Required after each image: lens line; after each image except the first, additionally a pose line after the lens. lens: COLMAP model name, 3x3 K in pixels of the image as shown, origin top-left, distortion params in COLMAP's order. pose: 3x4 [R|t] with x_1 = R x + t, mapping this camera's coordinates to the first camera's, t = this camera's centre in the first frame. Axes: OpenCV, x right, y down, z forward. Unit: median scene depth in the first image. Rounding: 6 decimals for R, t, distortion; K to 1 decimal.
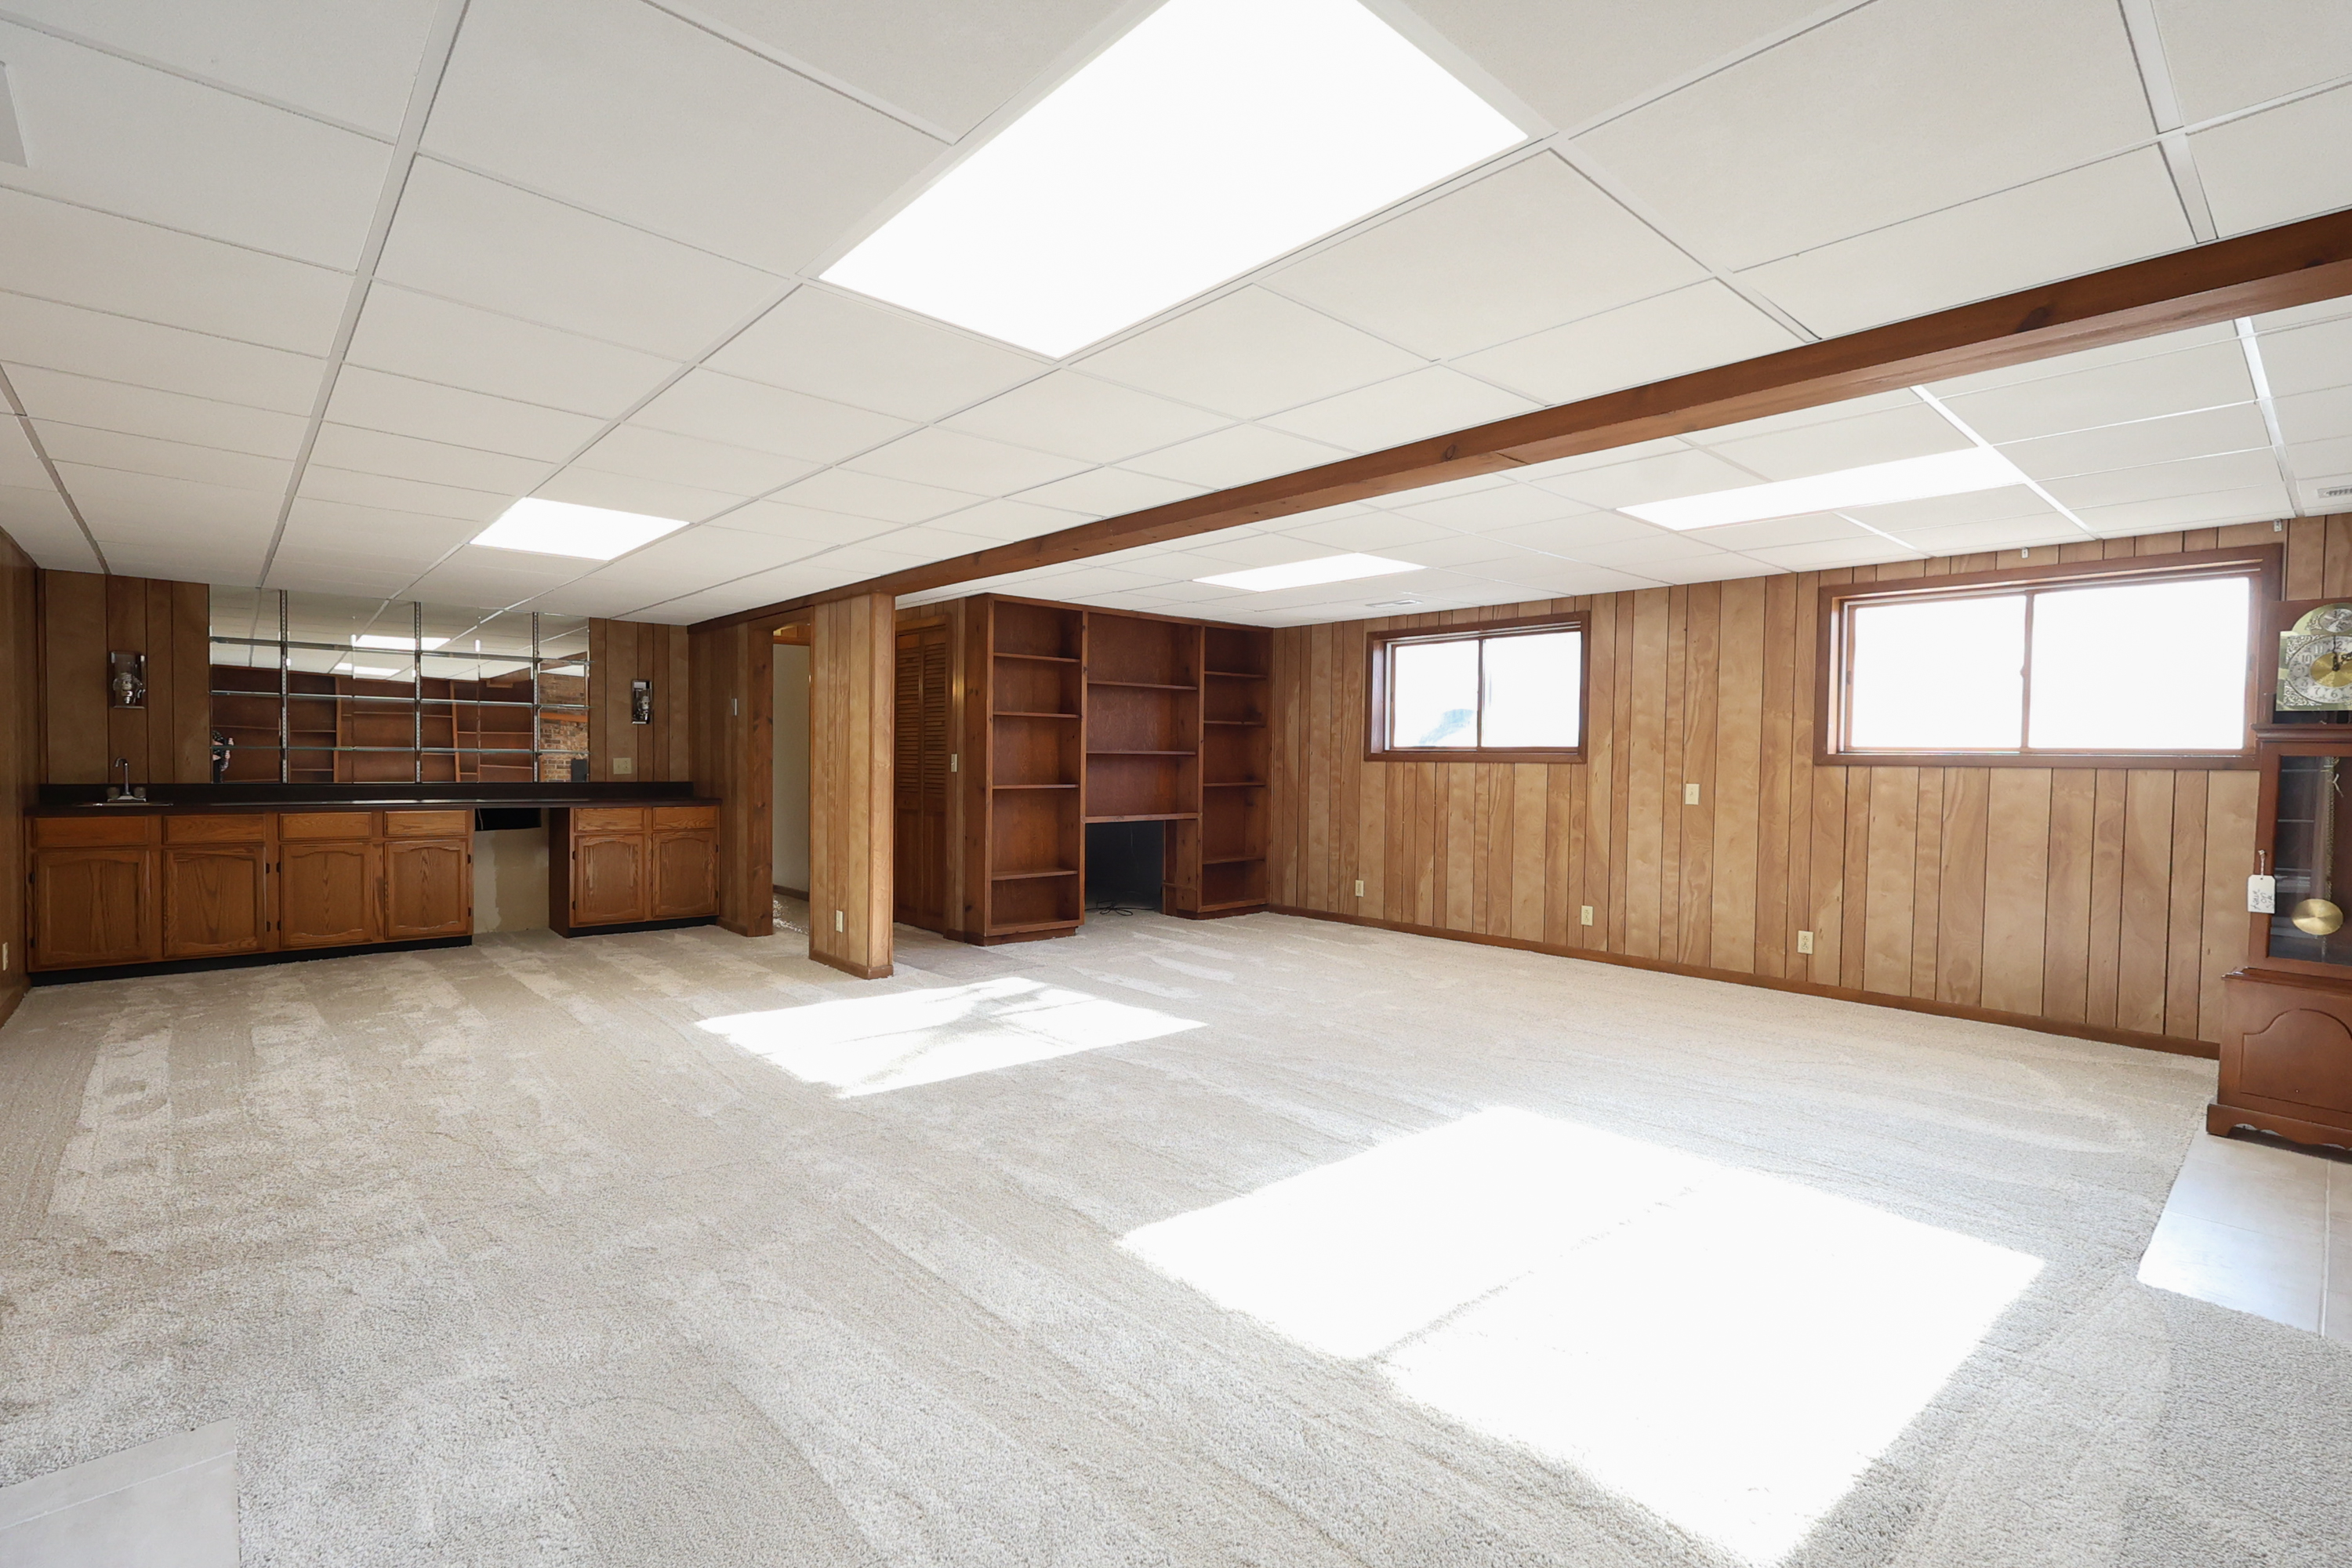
lens RADIAL K [[1068.5, 0, 1168.0], [0, 1068.5, 782.9], [0, 0, 1]] dist [0.010800, -0.006040]
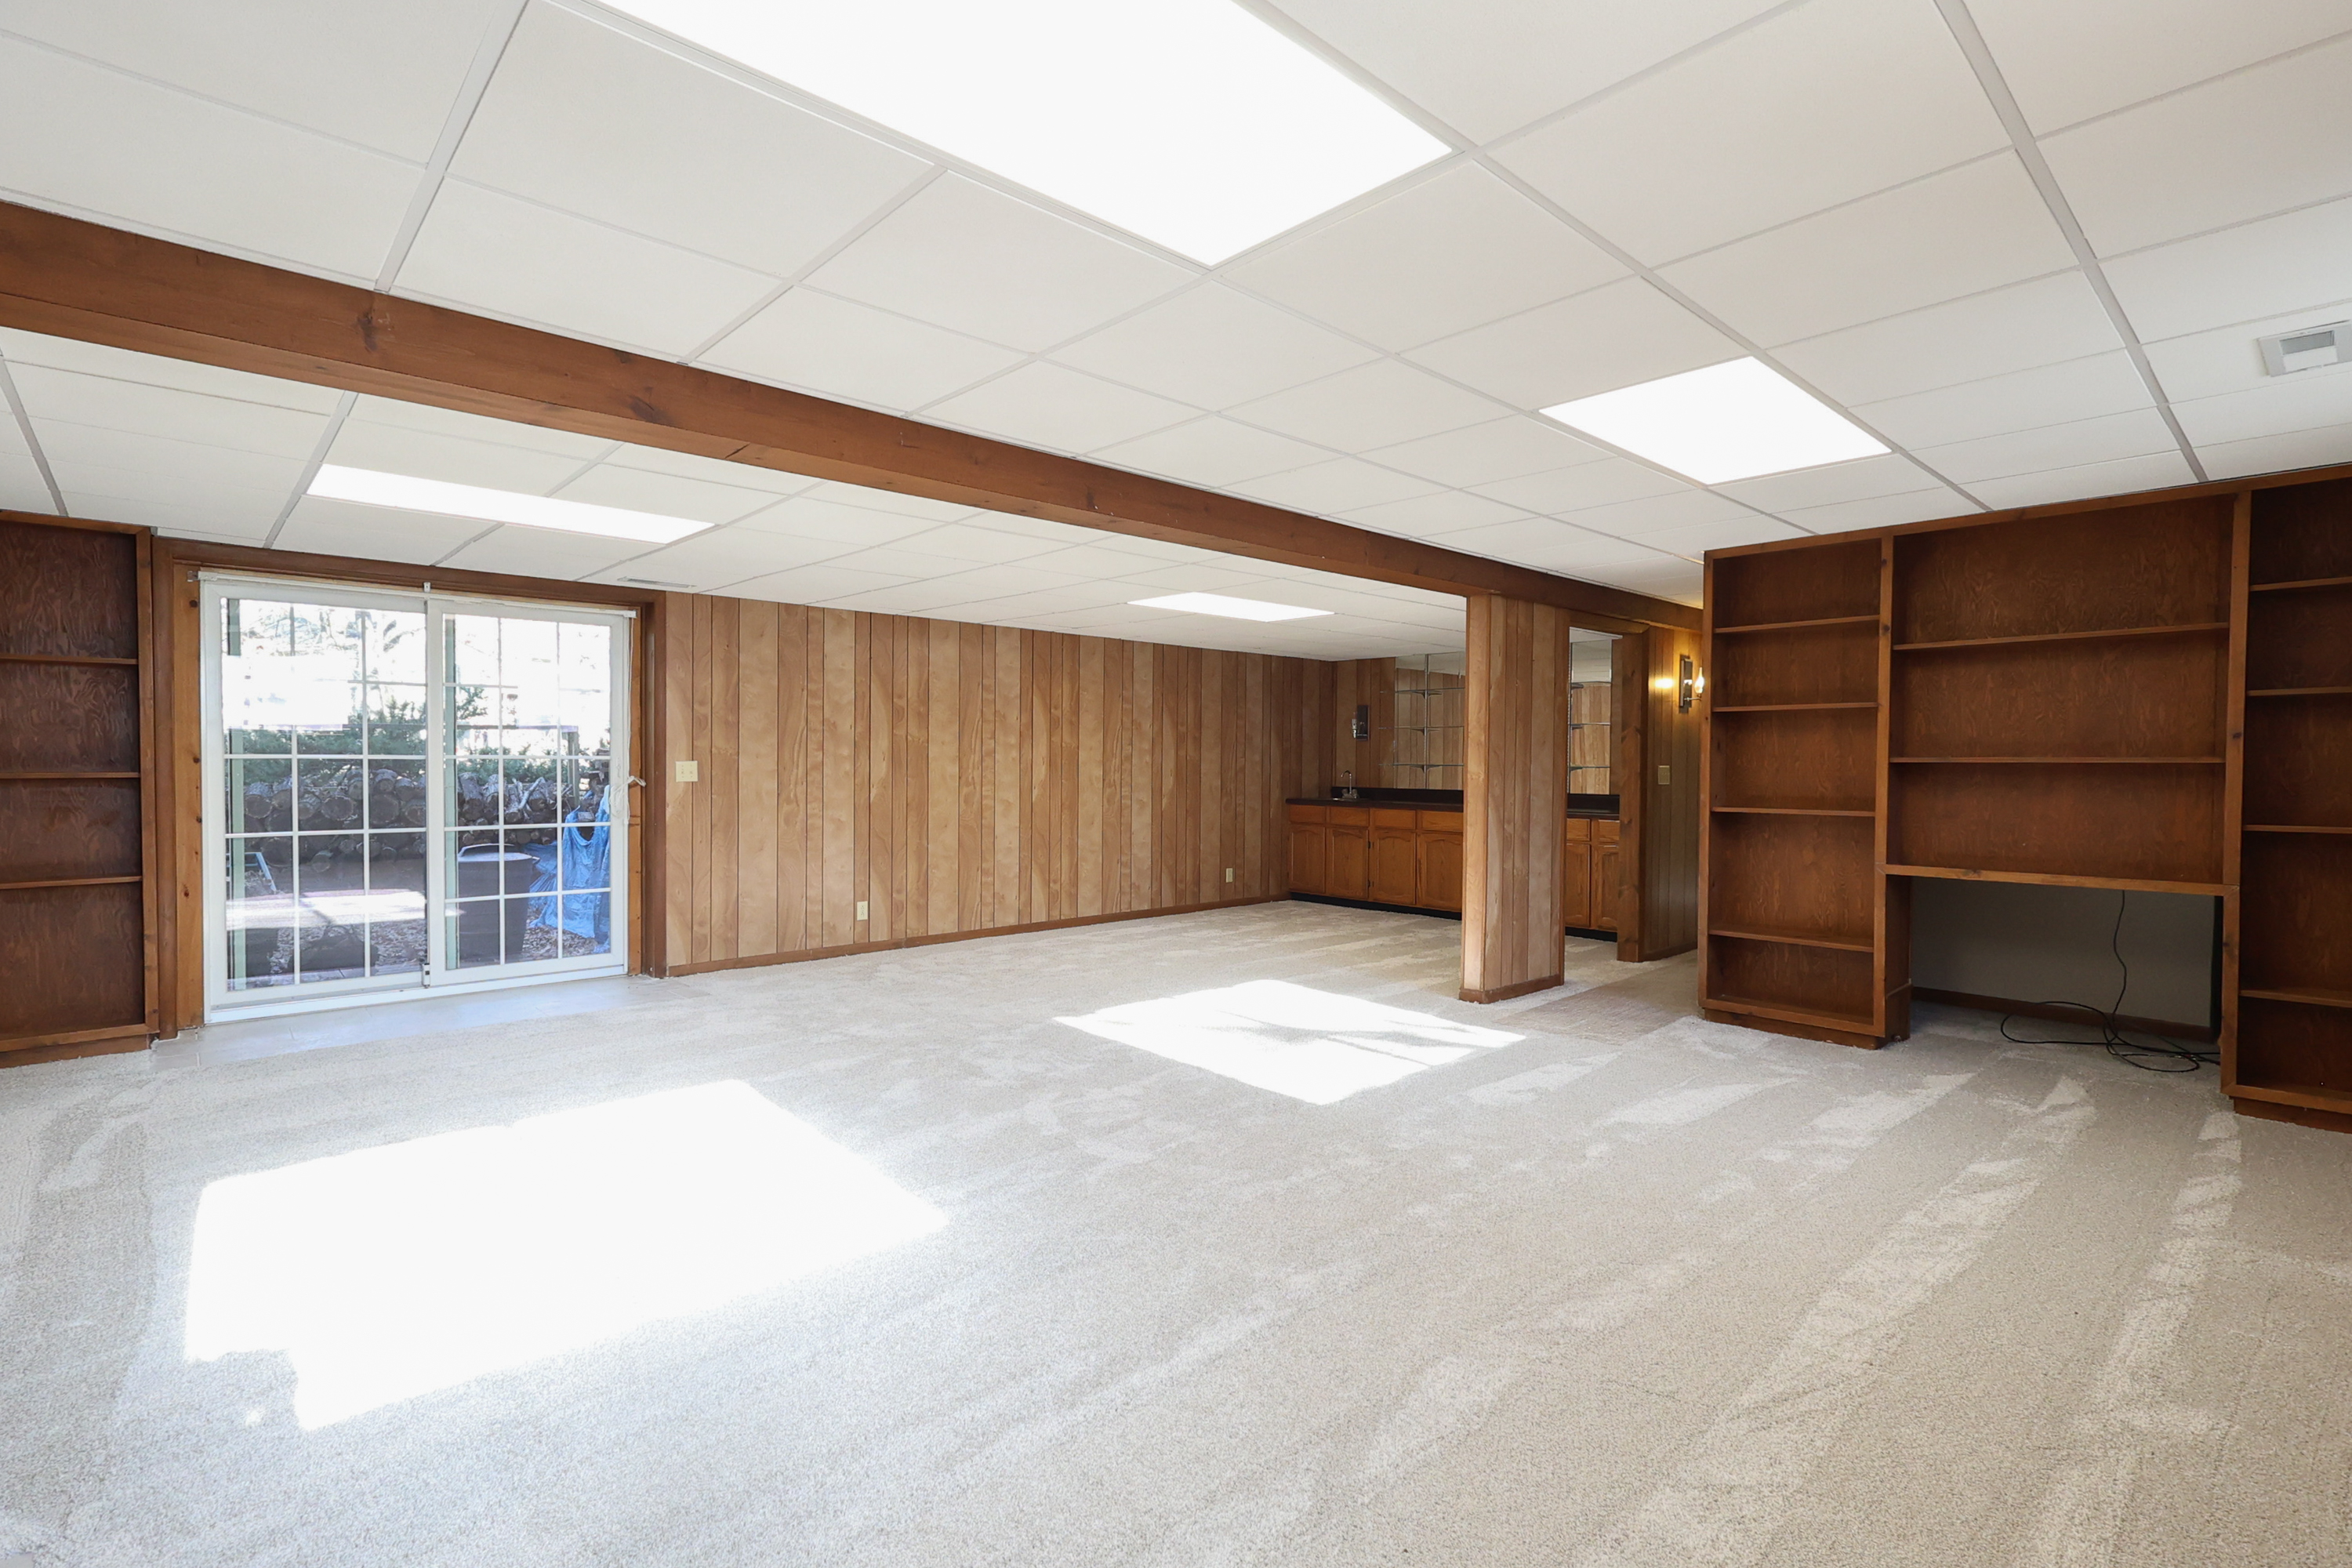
lens RADIAL K [[1098.5, 0, 1186.0], [0, 1098.5, 785.0], [0, 0, 1]] dist [-0.000106, -0.007173]
pose [[0.019261, 0.012127, -0.999741, 0.700981], [-0.024316, 0.999636, 0.011657, -0.015867], [0.999519, 0.024085, 0.019549, 0.723154]]
